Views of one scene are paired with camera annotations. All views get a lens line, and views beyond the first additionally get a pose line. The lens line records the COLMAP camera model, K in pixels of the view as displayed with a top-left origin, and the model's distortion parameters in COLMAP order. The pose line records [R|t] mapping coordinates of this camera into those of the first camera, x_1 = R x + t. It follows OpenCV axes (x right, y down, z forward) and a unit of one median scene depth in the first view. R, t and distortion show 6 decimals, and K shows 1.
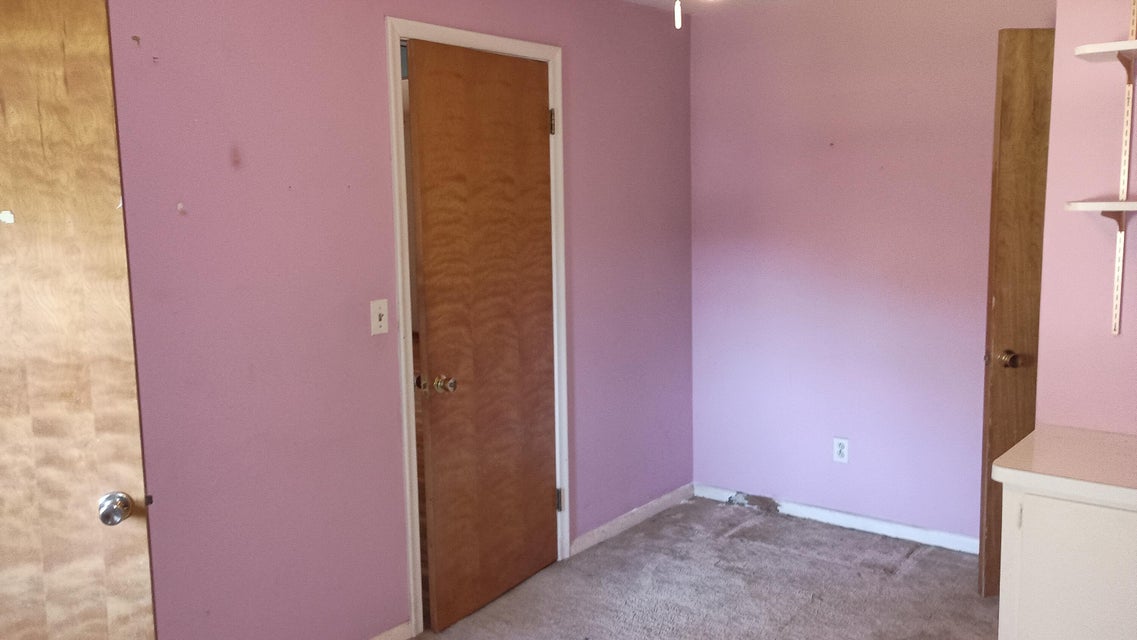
lens RADIAL K [[944.3, 0, 578.5], [0, 944.3, 316.1], [0, 0, 1]] dist [0.064095, -0.081185]
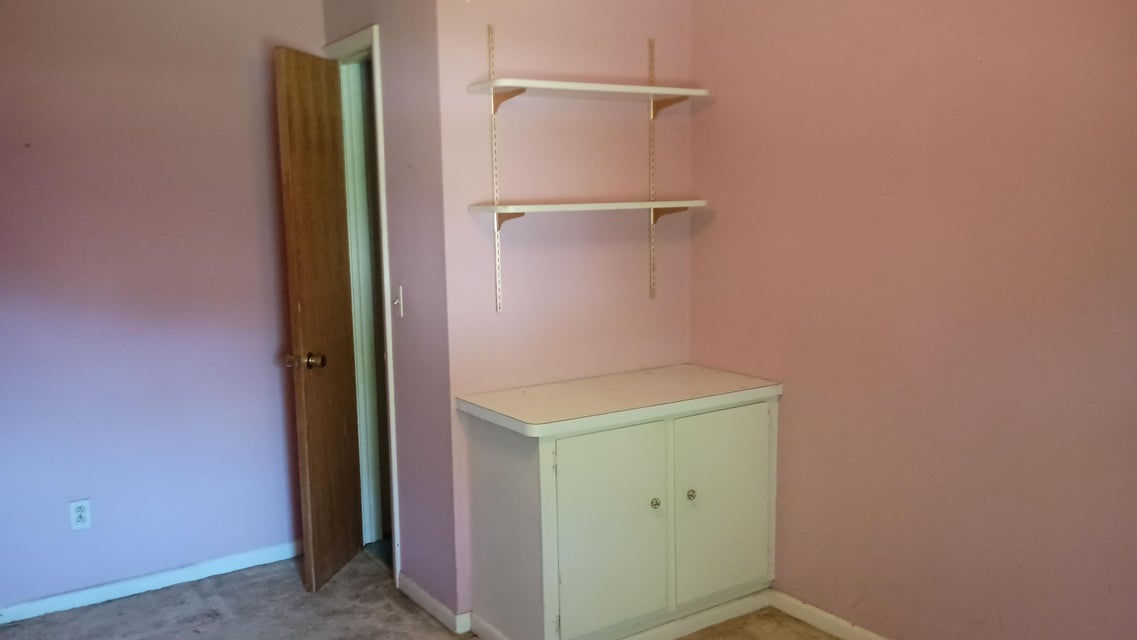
lens RADIAL K [[944.3, 0, 578.5], [0, 944.3, 316.1], [0, 0, 1]] dist [0.064095, -0.081185]
pose [[0.318508, -0.109534, 0.941570, -0.380703], [0.137024, 0.988189, 0.068606, -0.029860], [-0.937964, 0.107166, 0.329755, 0.325418]]
